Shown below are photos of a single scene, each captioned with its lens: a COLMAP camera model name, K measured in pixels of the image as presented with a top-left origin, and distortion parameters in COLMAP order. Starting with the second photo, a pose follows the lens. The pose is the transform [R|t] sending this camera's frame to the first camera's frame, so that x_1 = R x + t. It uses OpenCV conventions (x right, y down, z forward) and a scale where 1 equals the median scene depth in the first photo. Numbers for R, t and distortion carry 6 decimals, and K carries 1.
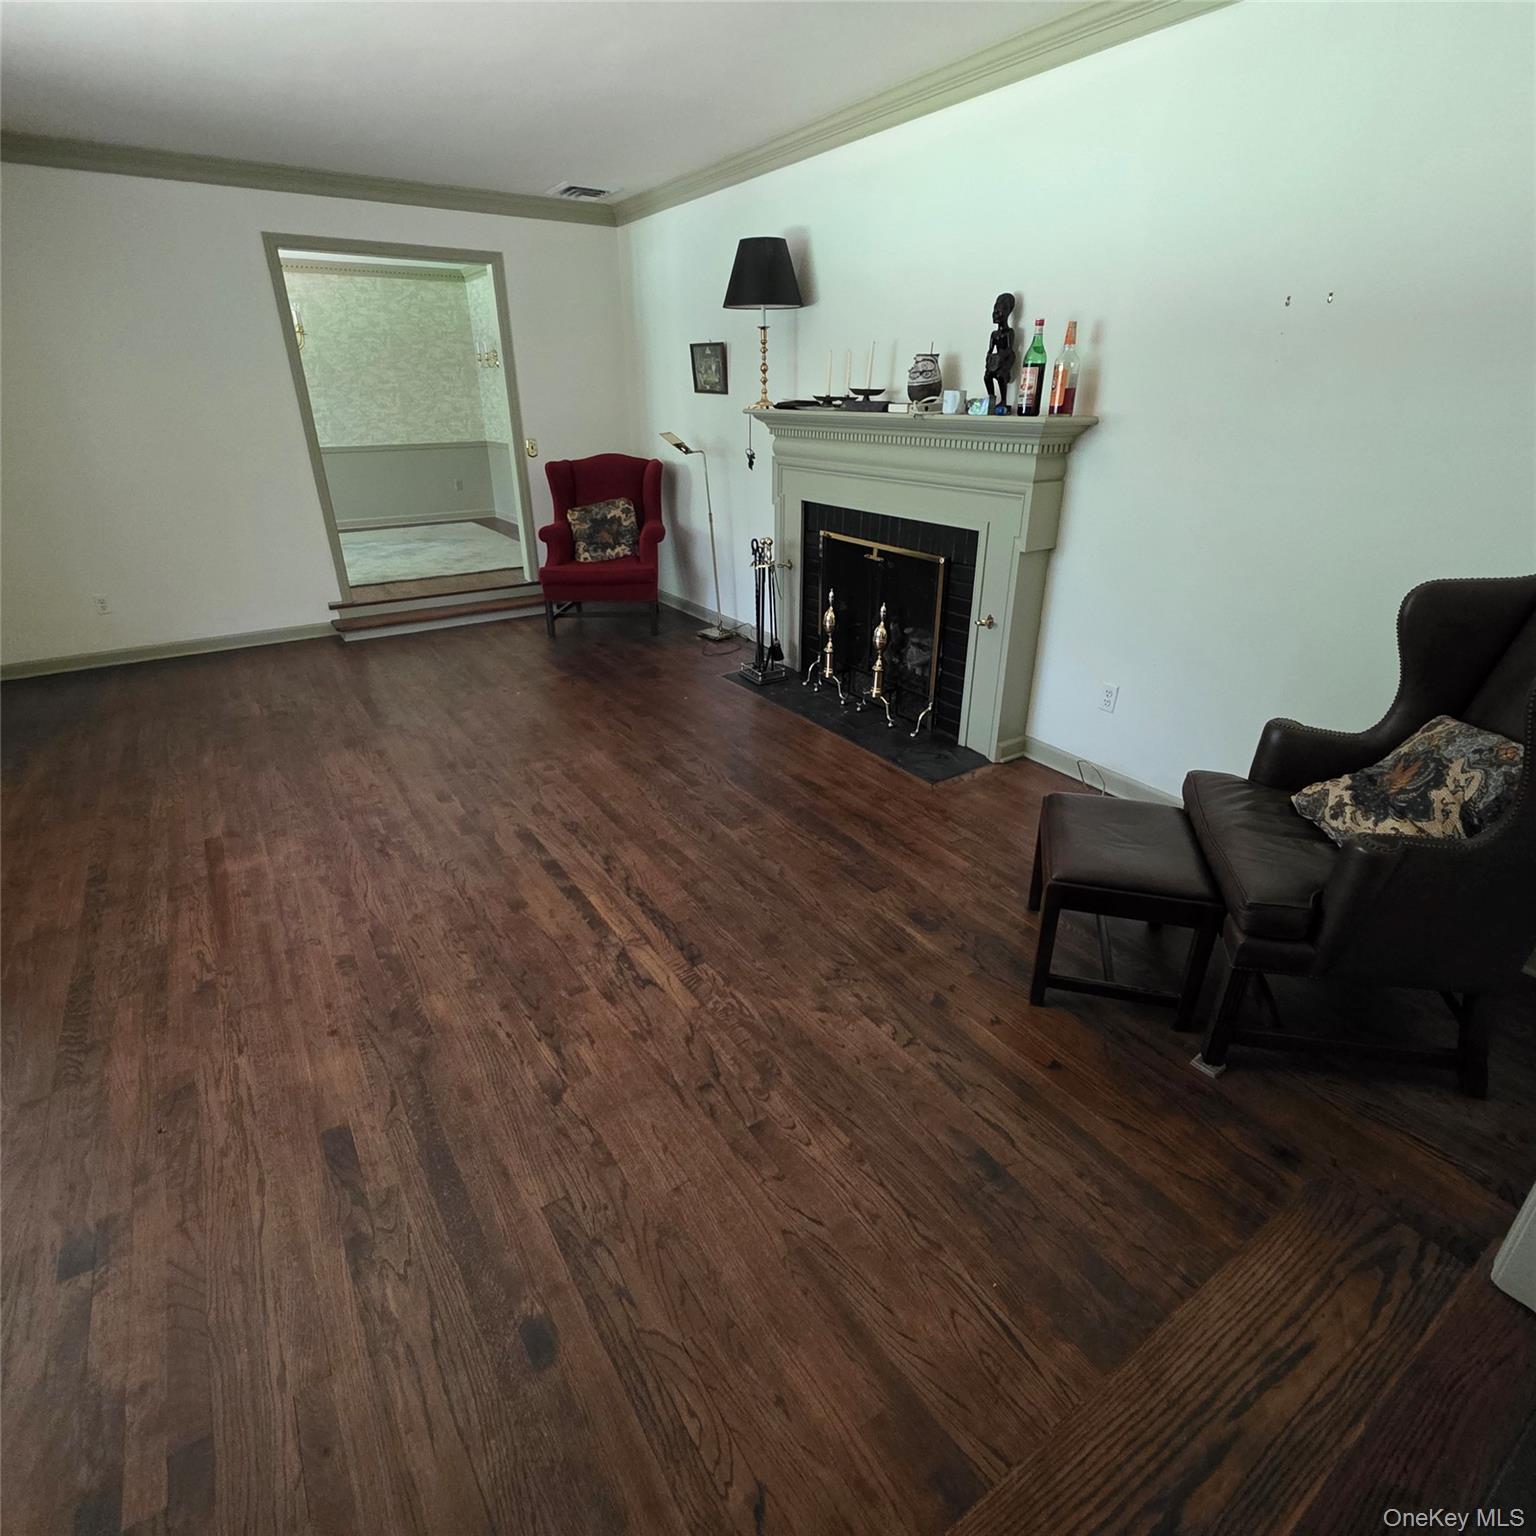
lens RADIAL K [[819.3, 0, 768.1], [0, 819.3, 766.1], [0, 0, 1]] dist [0.000792, -0.001702]
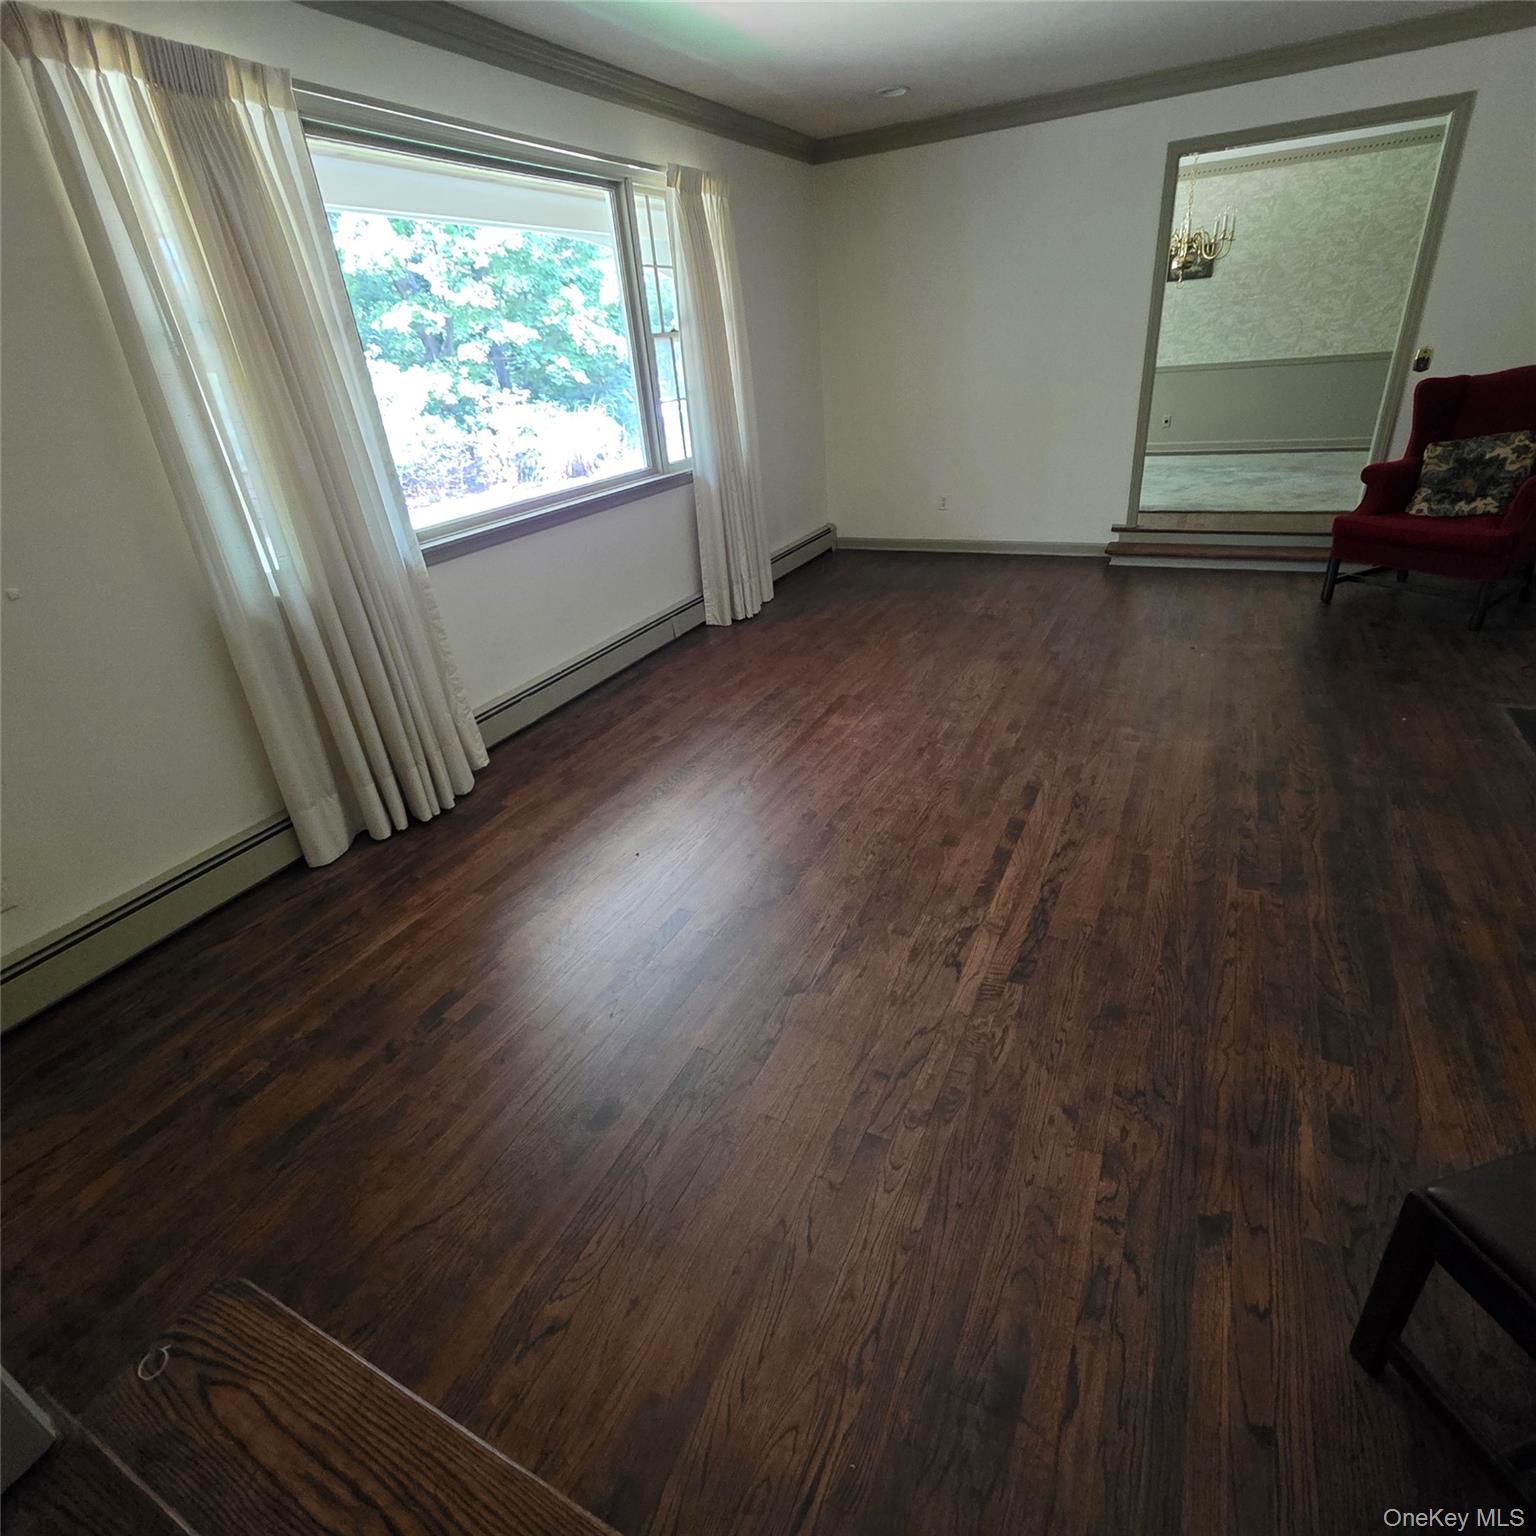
lens RADIAL K [[819.3, 0, 765.2], [0, 819.3, 761.7], [0, 0, 1]] dist [0.000792, -0.001702]
pose [[0.490256, 0.360475, -0.793541, 0.307899], [-0.288631, 0.926238, 0.242436, -0.089177], [0.822400, 0.110185, 0.558138, 0.198792]]
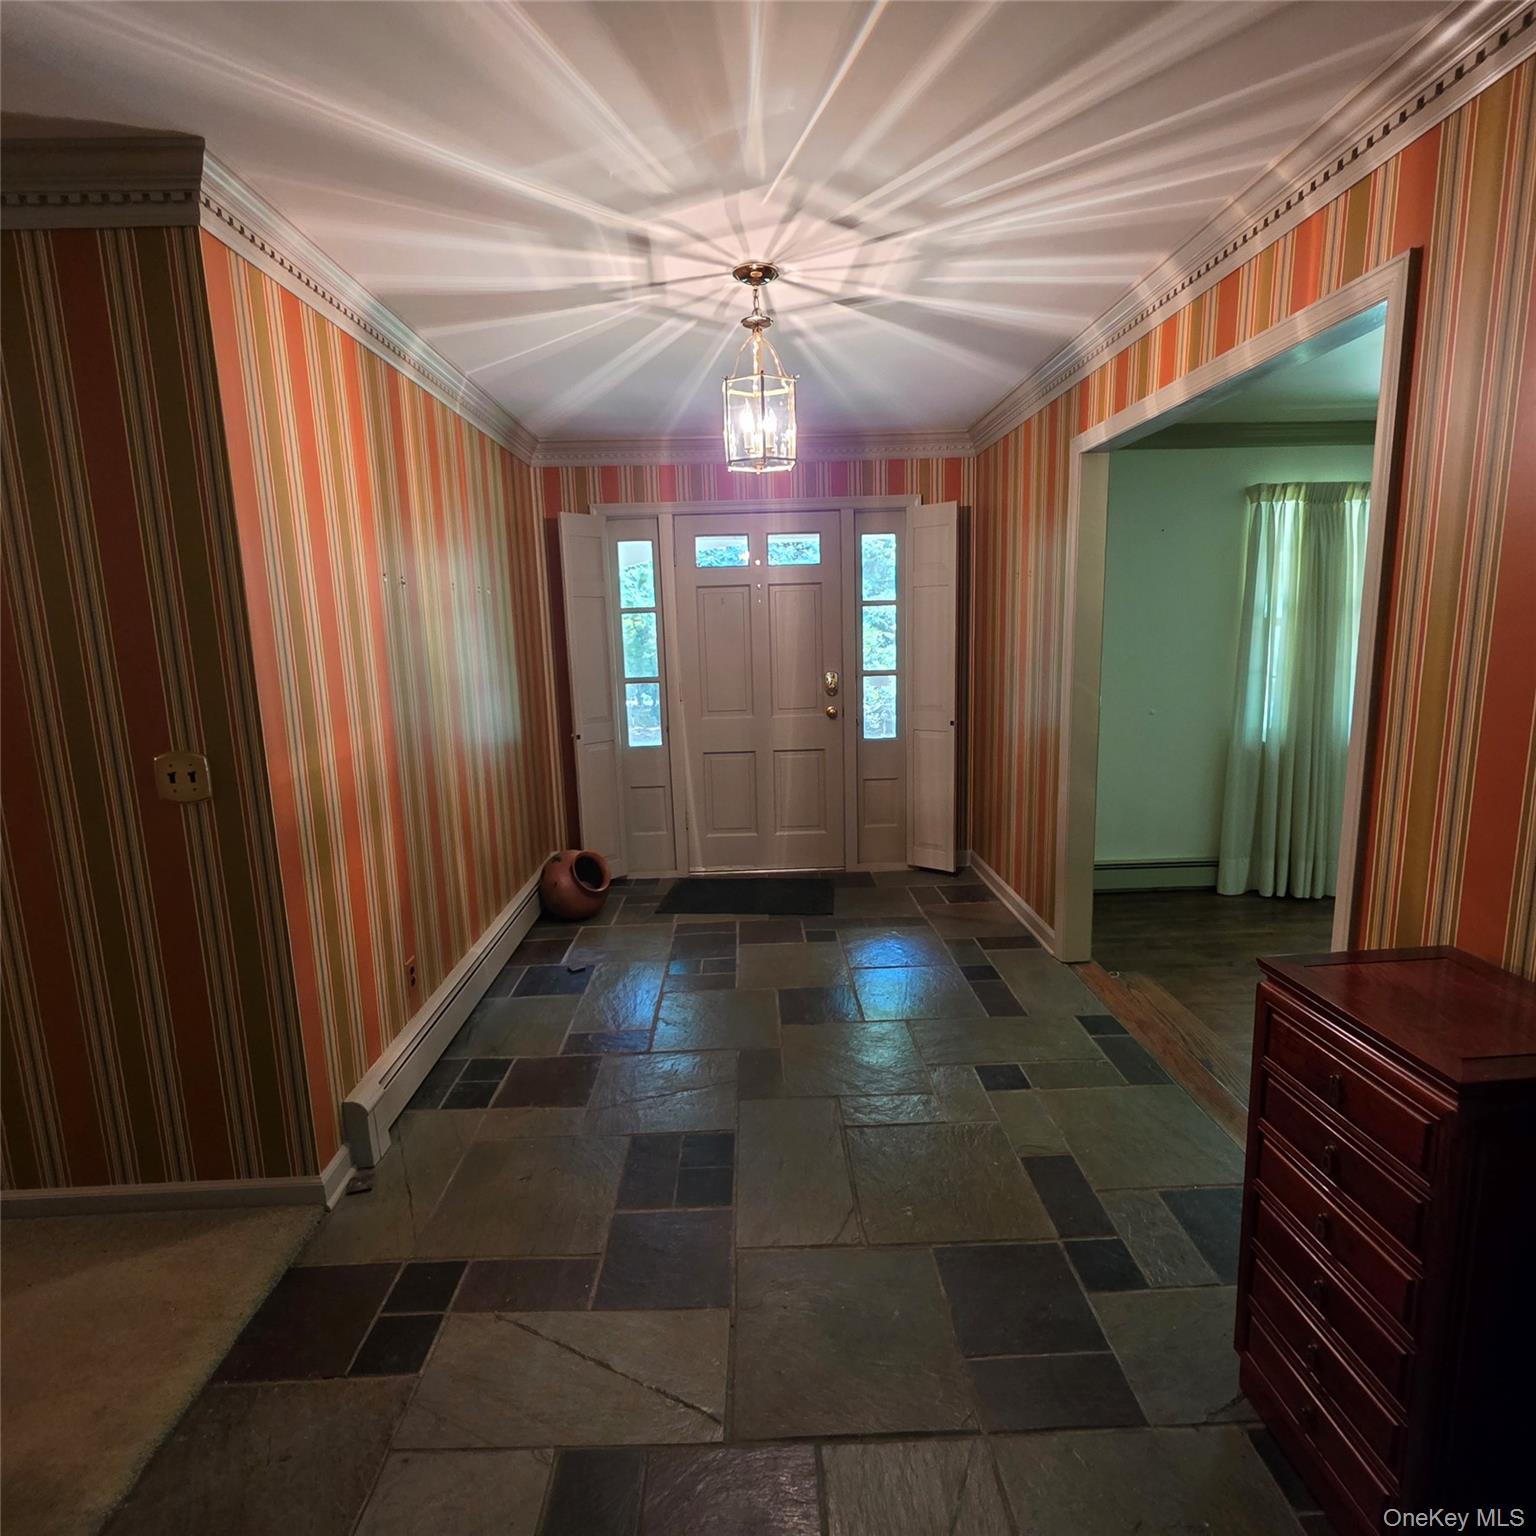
lens RADIAL K [[819.3, 0, 783.6], [0, 819.3, 773.4], [0, 0, 1]] dist [0.000792, -0.001702]
pose [[-0.527070, 0.155979, -0.835384, 1.091712], [-0.326553, 0.870367, 0.368544, -0.115492], [0.784576, 0.467046, -0.407809, 0.185925]]
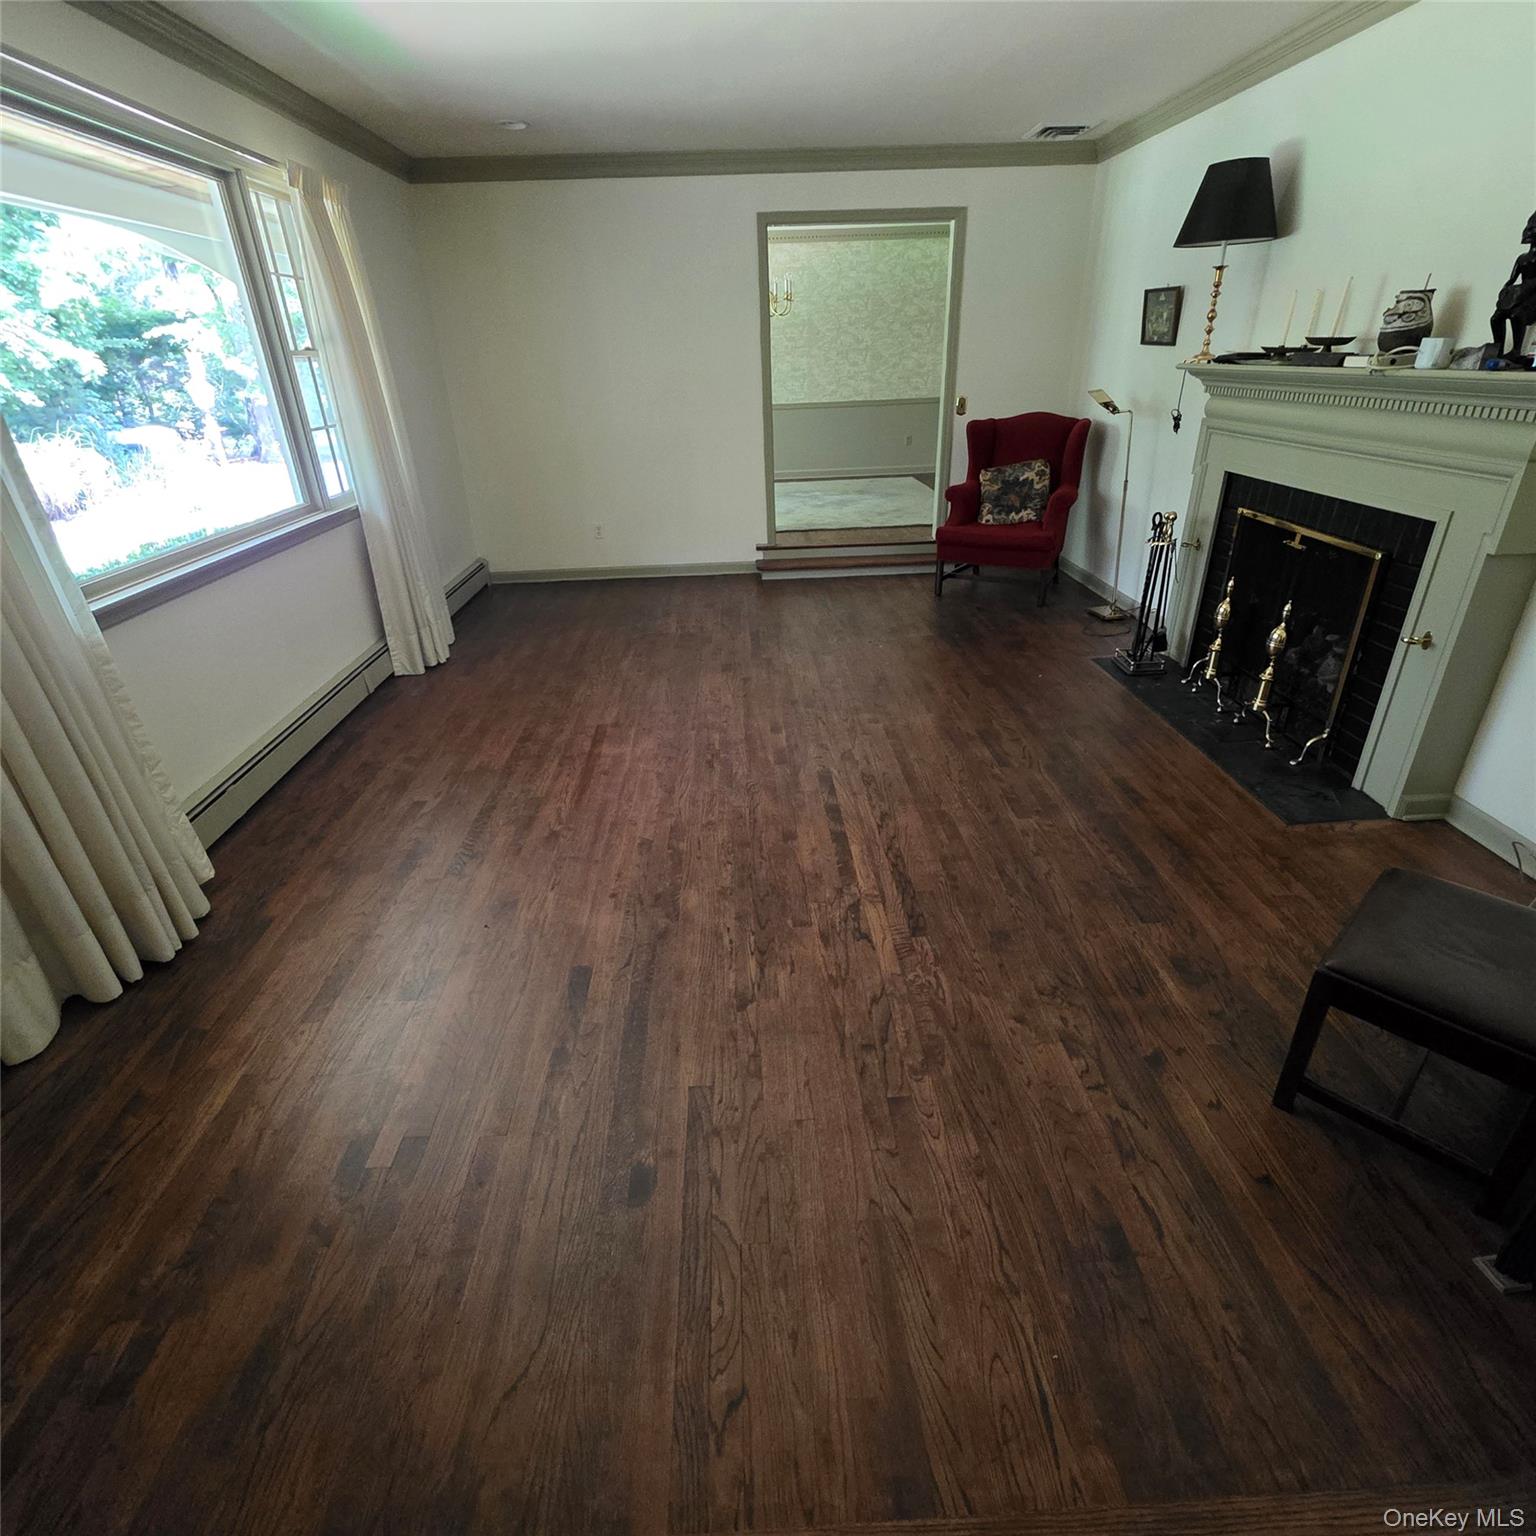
lens RADIAL K [[819.3, 0, 766.8], [0, 819.3, 765.8], [0, 0, 1]] dist [0.000792, -0.001702]
pose [[0.856016, 0.210898, -0.471973, 0.144498], [-0.187698, 0.977489, 0.096358, -0.019321], [0.481671, 0.006104, 0.876331, 0.019523]]
